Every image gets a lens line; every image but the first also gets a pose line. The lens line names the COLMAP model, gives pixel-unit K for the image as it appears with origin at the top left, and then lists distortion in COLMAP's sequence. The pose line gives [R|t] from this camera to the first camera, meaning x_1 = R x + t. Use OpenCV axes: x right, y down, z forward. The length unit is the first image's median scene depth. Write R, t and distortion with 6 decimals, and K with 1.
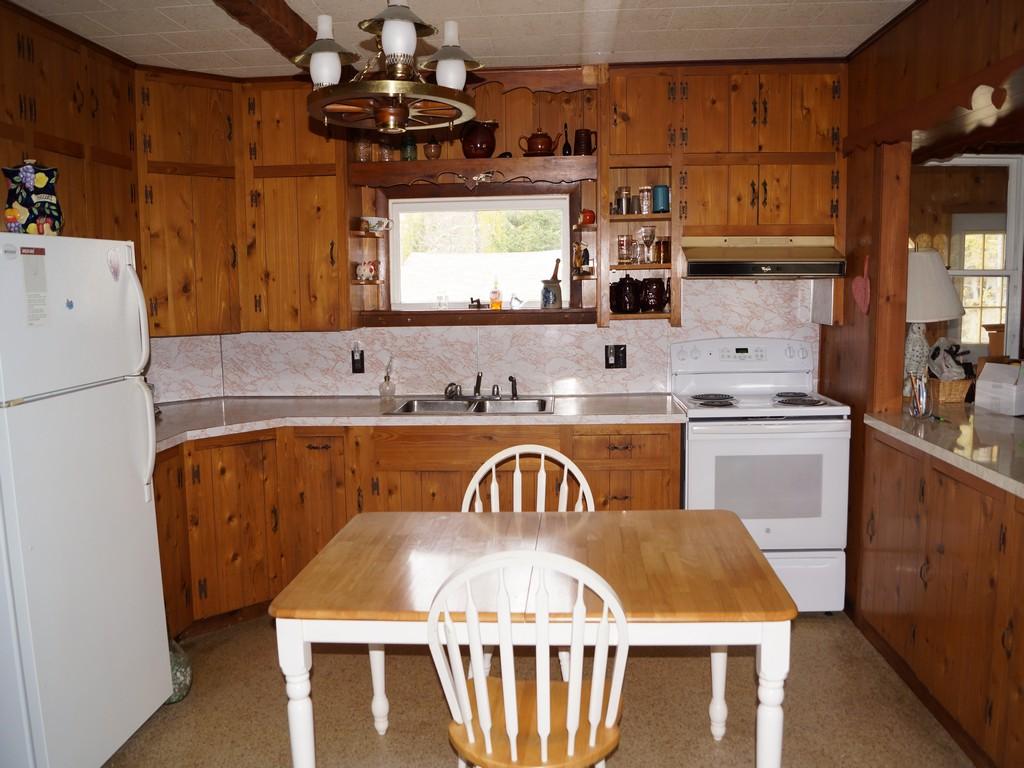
lens RADIAL K [[804.0, 0, 505.2], [0, 804.0, 379.0], [0, 0, 1]] dist [-0.092713, 0.014189]
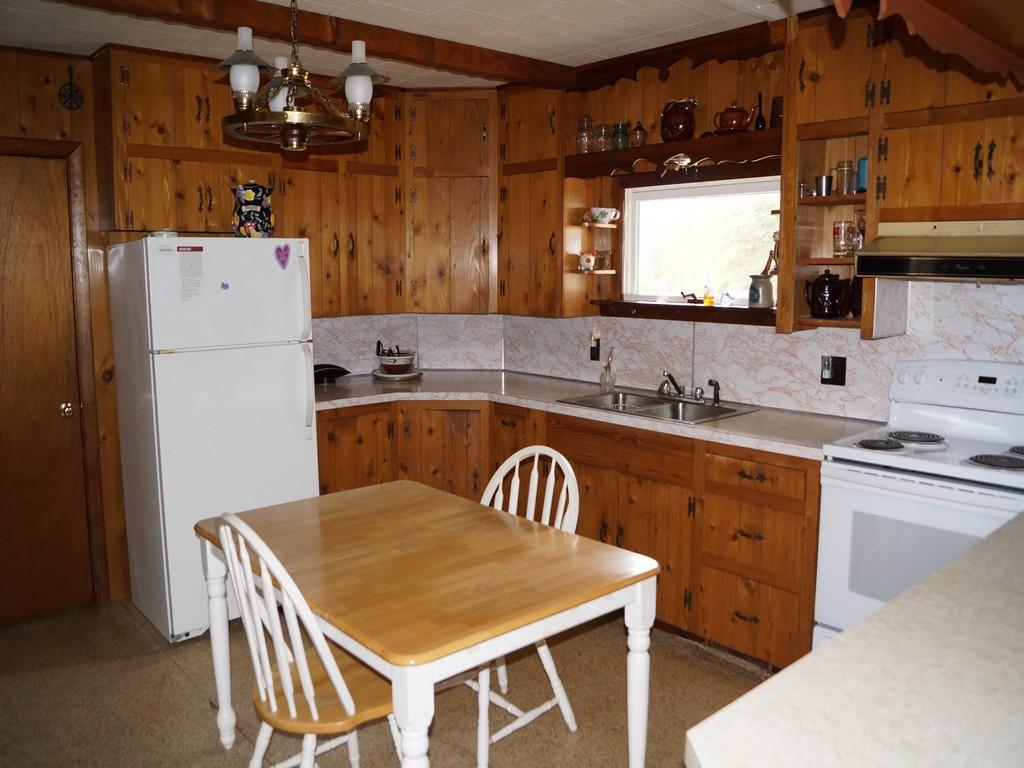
lens RADIAL K [[804.0, 0, 505.2], [0, 804.0, 379.0], [0, 0, 1]] dist [-0.092713, 0.014189]
pose [[0.711870, 0.111710, -0.693370, 0.474663], [-0.094294, 0.993533, 0.063260, -0.040137], [0.695952, 0.020348, 0.717799, 0.196354]]
